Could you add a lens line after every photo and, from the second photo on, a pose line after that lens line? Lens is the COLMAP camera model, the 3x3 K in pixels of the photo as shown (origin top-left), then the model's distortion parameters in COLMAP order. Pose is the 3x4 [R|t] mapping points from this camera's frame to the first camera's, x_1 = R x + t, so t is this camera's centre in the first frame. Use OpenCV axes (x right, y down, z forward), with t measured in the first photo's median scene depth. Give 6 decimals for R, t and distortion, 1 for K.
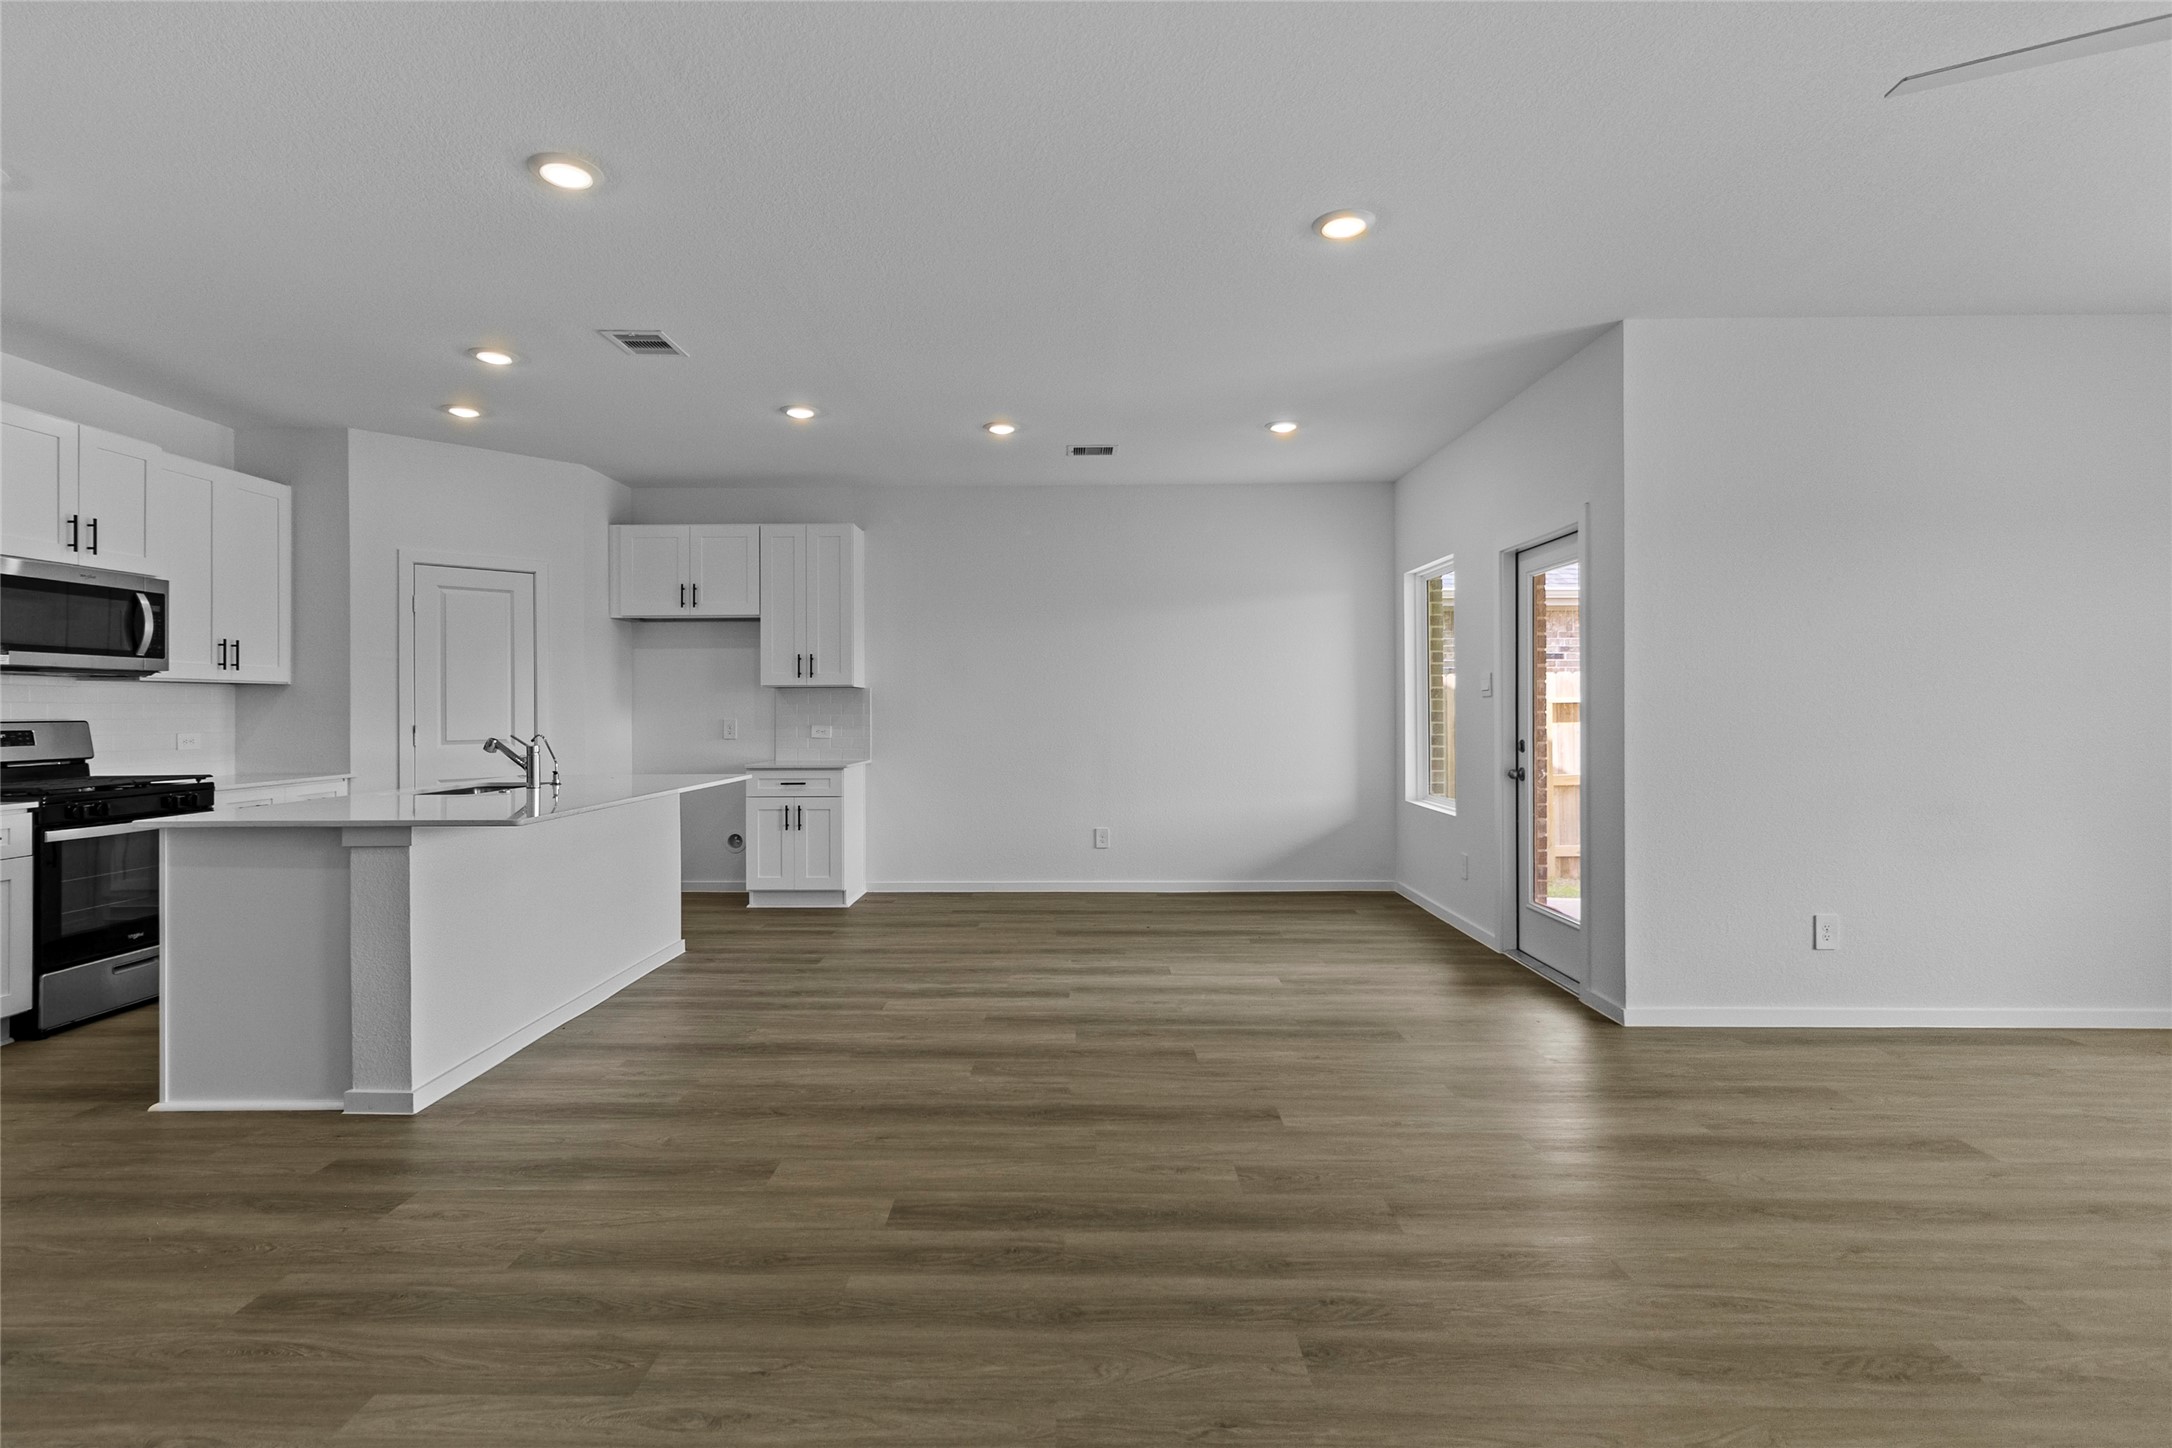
lens RADIAL K [[1023.7, 0, 1068.5], [0, 1023.7, 705.8], [0, 0, 1]] dist [0.003010, 0.000458]
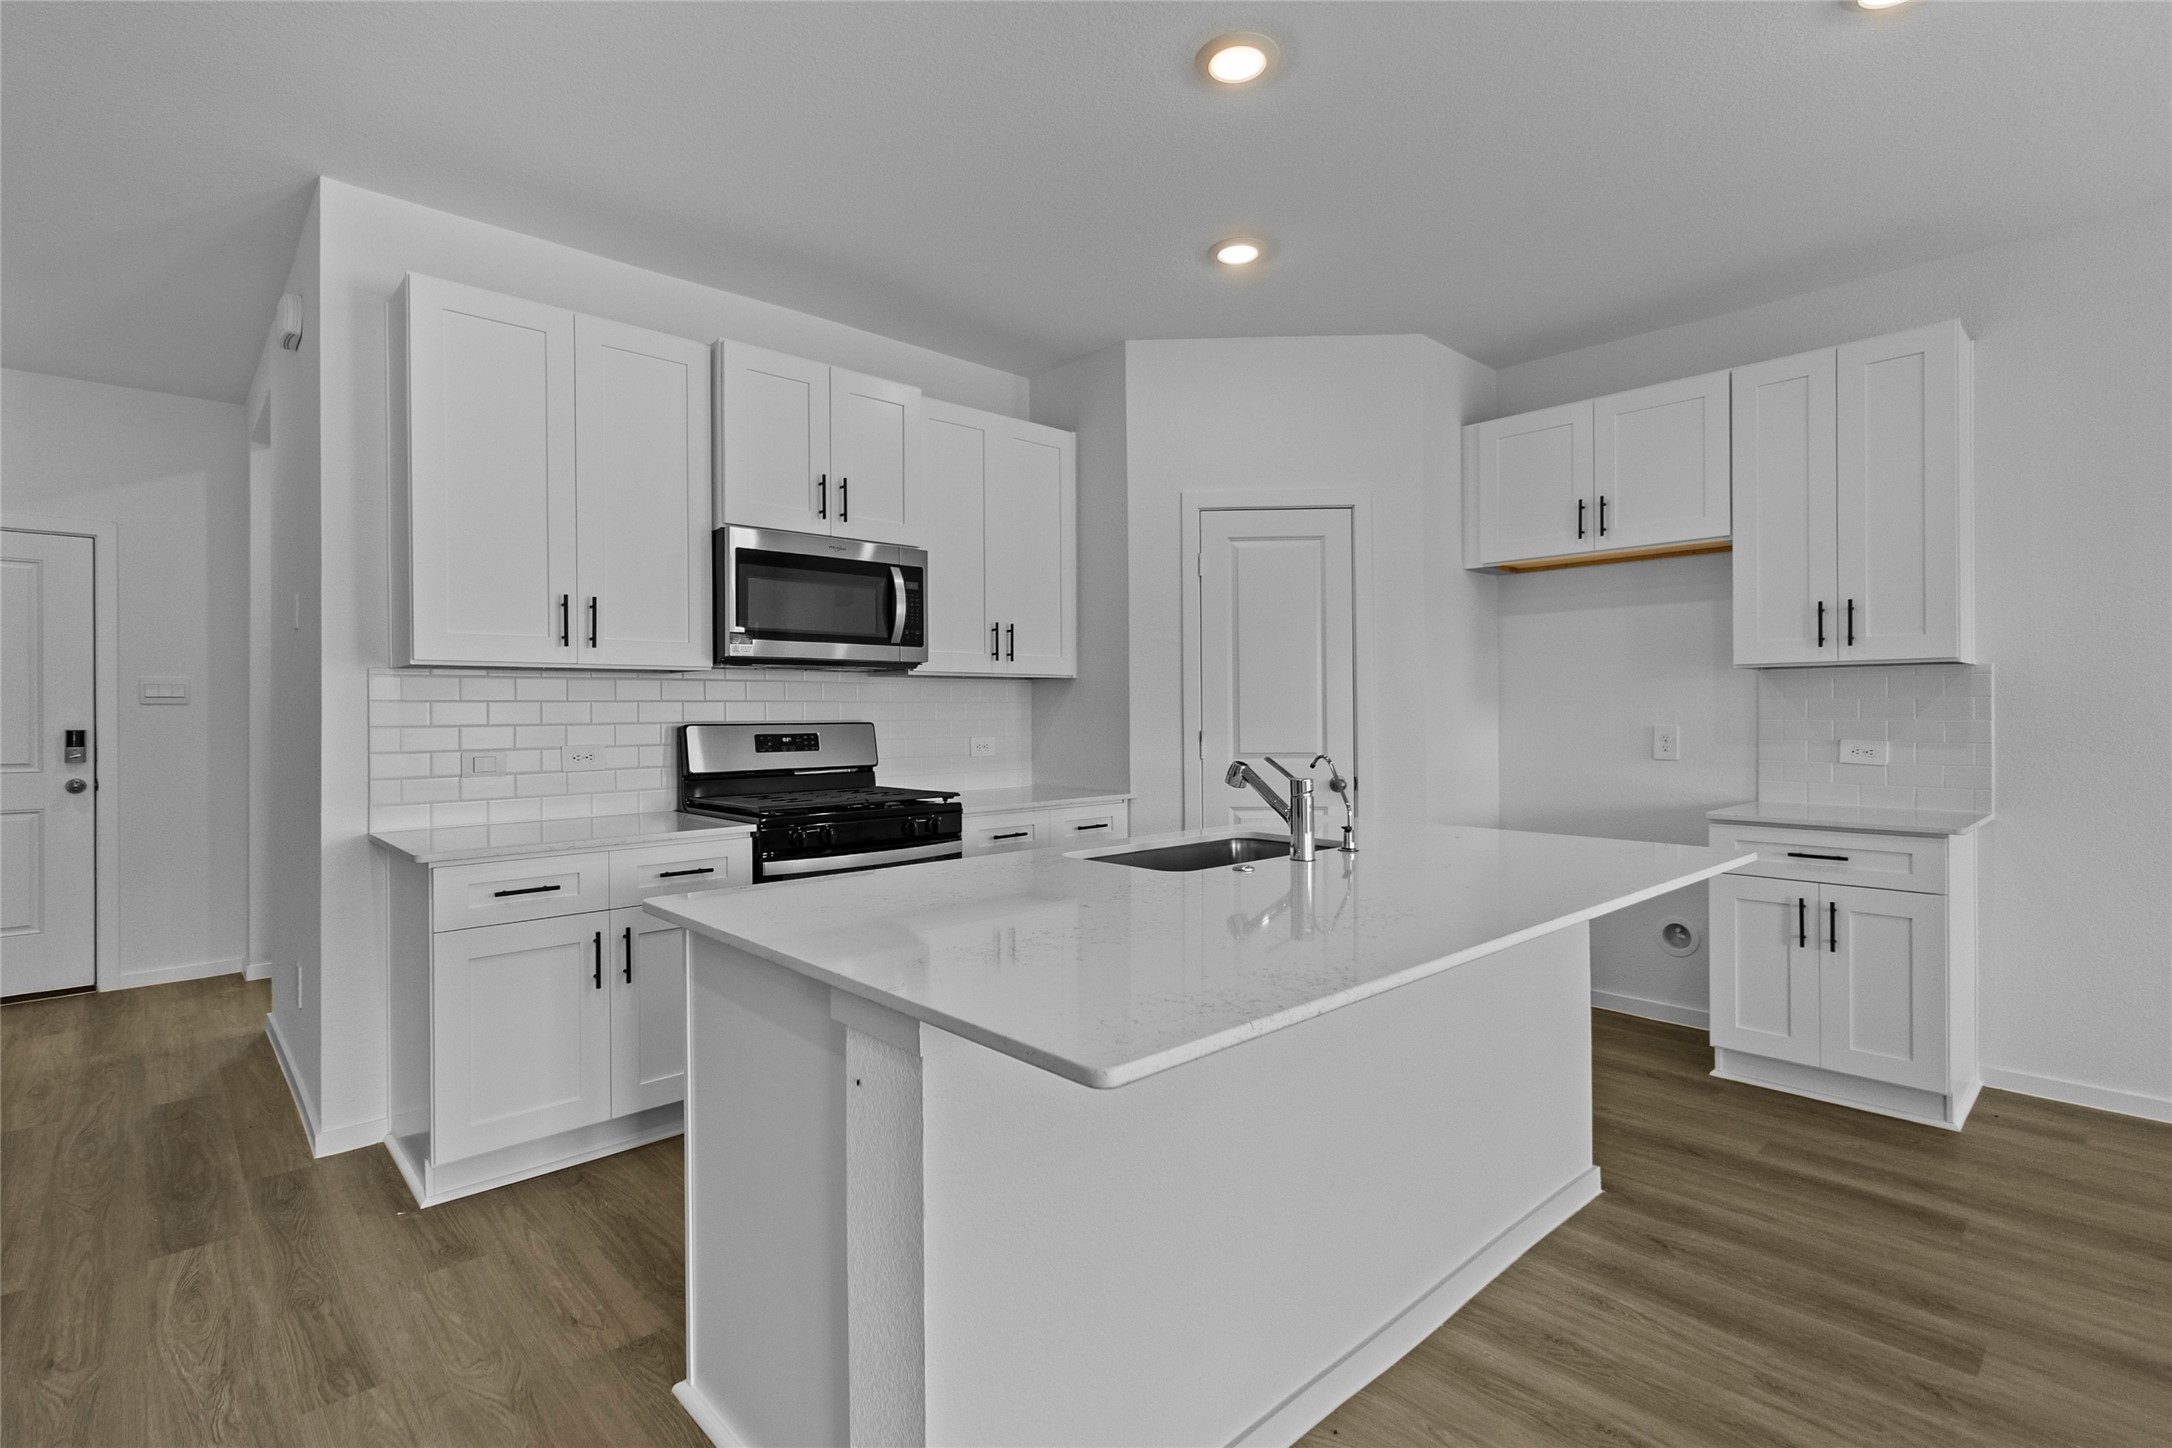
lens RADIAL K [[1023.7, 0, 1068.5], [0, 1023.7, 705.8], [0, 0, 1]] dist [0.003010, 0.000458]
pose [[0.691181, -0.002853, -0.722676, -0.185428], [0.003440, 0.999994, -0.000659, 0.001308], [0.722674, -0.002031, 0.691186, 0.451651]]
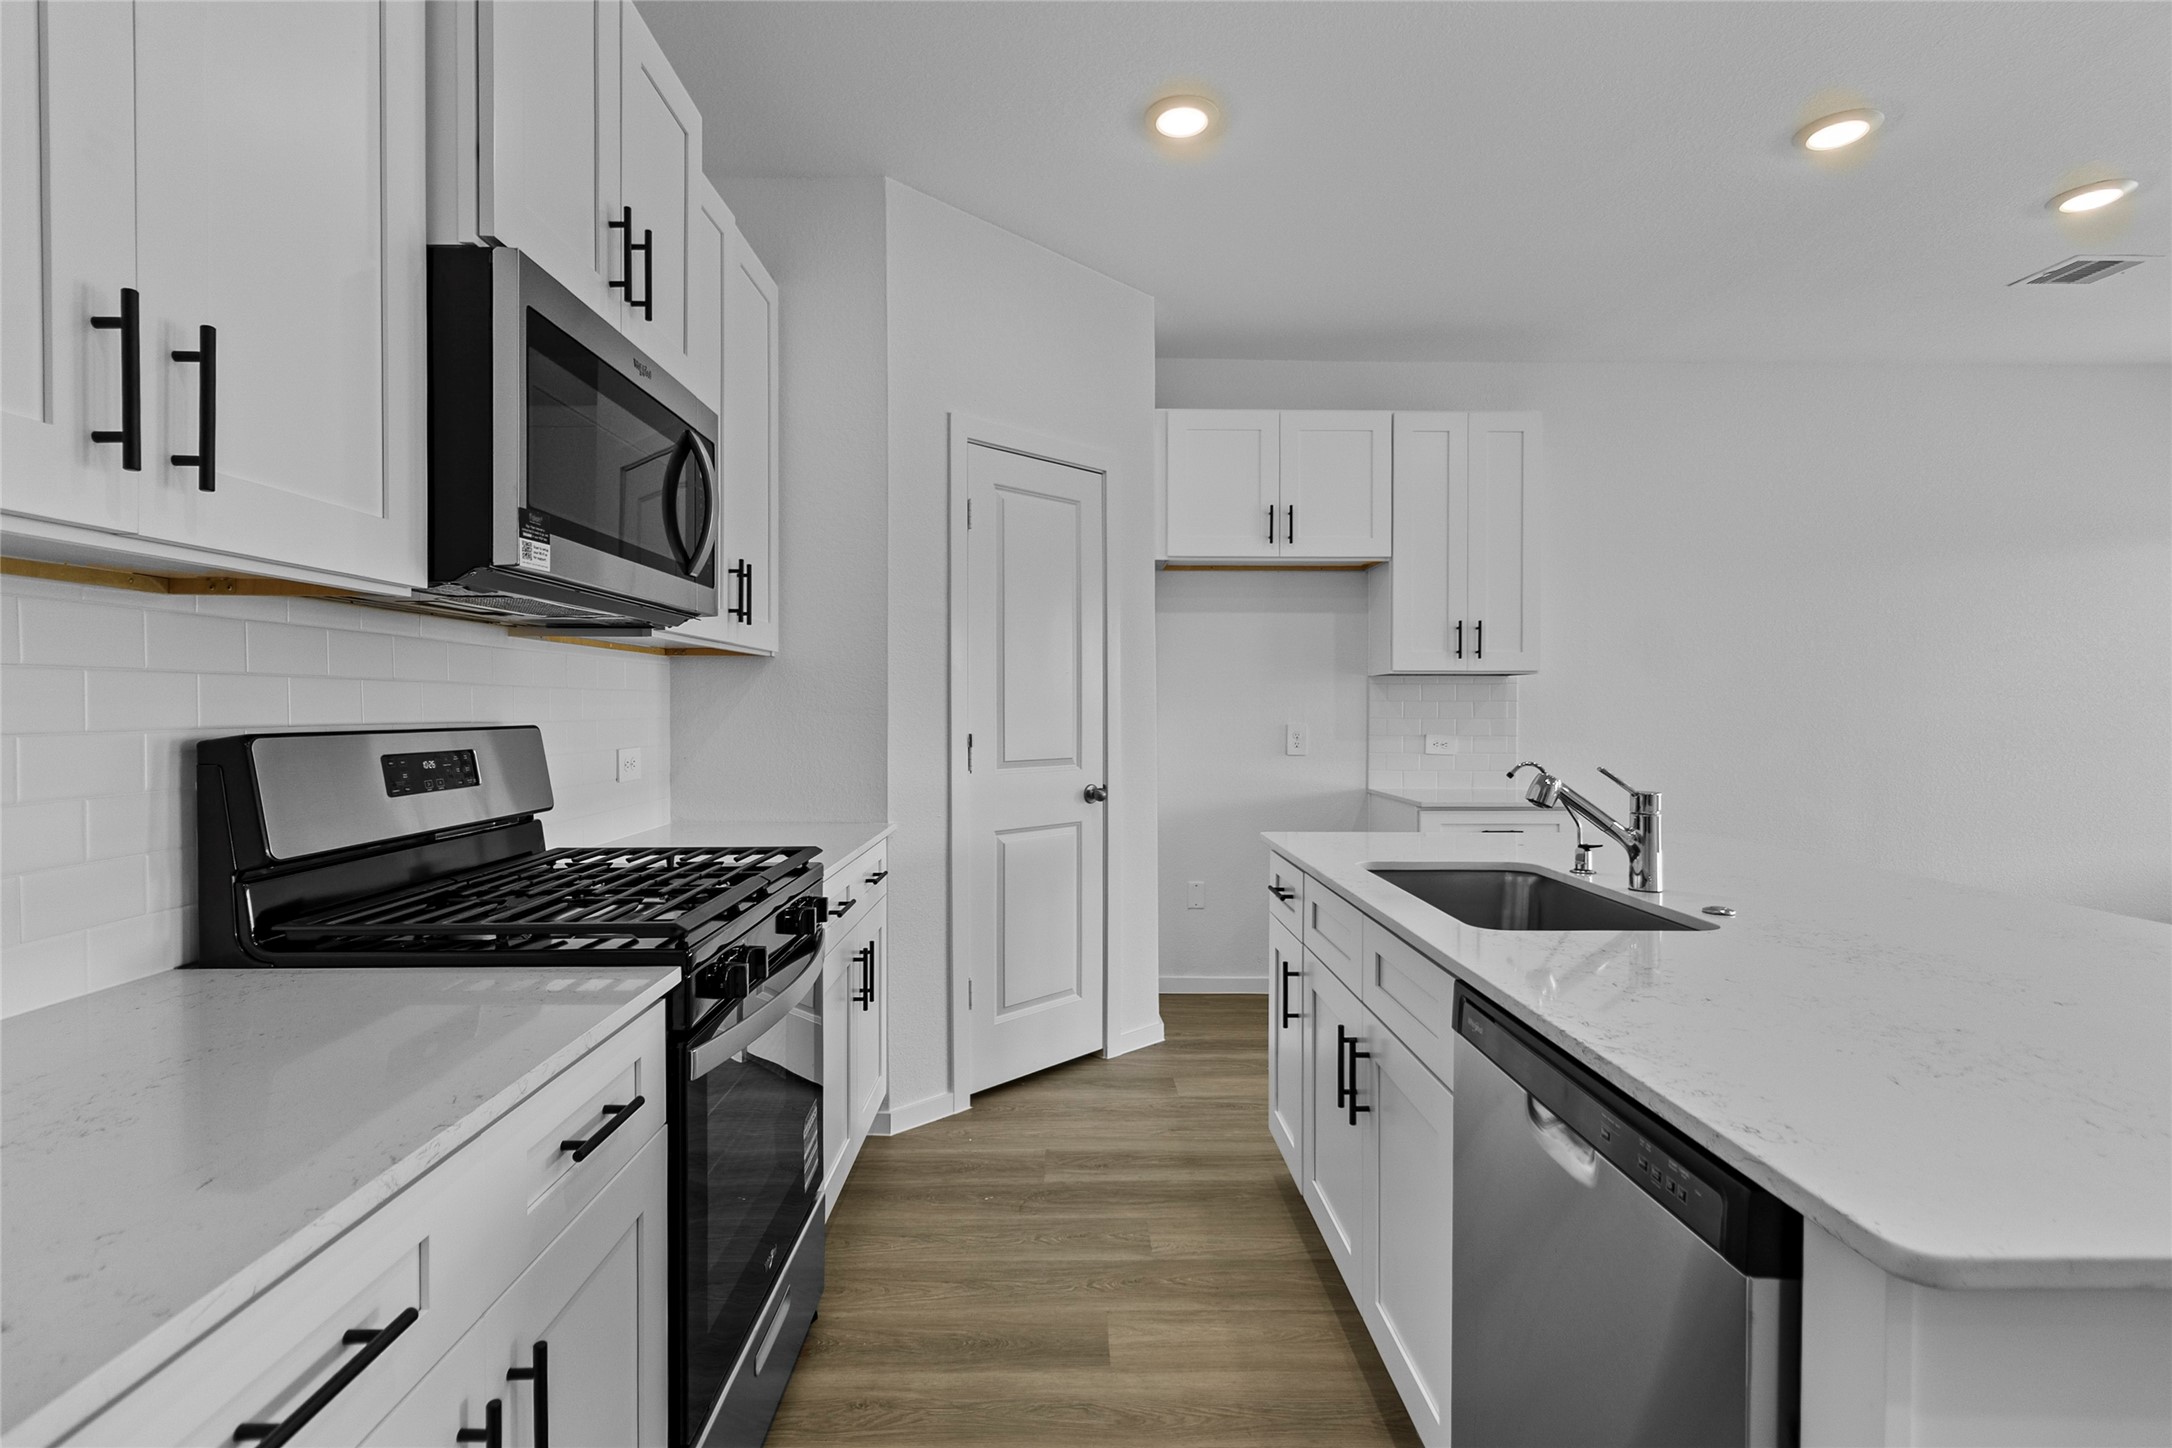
lens RADIAL K [[1023.7, 0, 1068.5], [0, 1023.7, 705.8], [0, 0, 1]] dist [0.003010, 0.000458]
pose [[0.999223, 0.008206, 0.038547, -0.640003], [-0.008244, 0.999966, 0.000848, 0.003330], [-0.038539, -0.001165, 0.999256, 0.472744]]
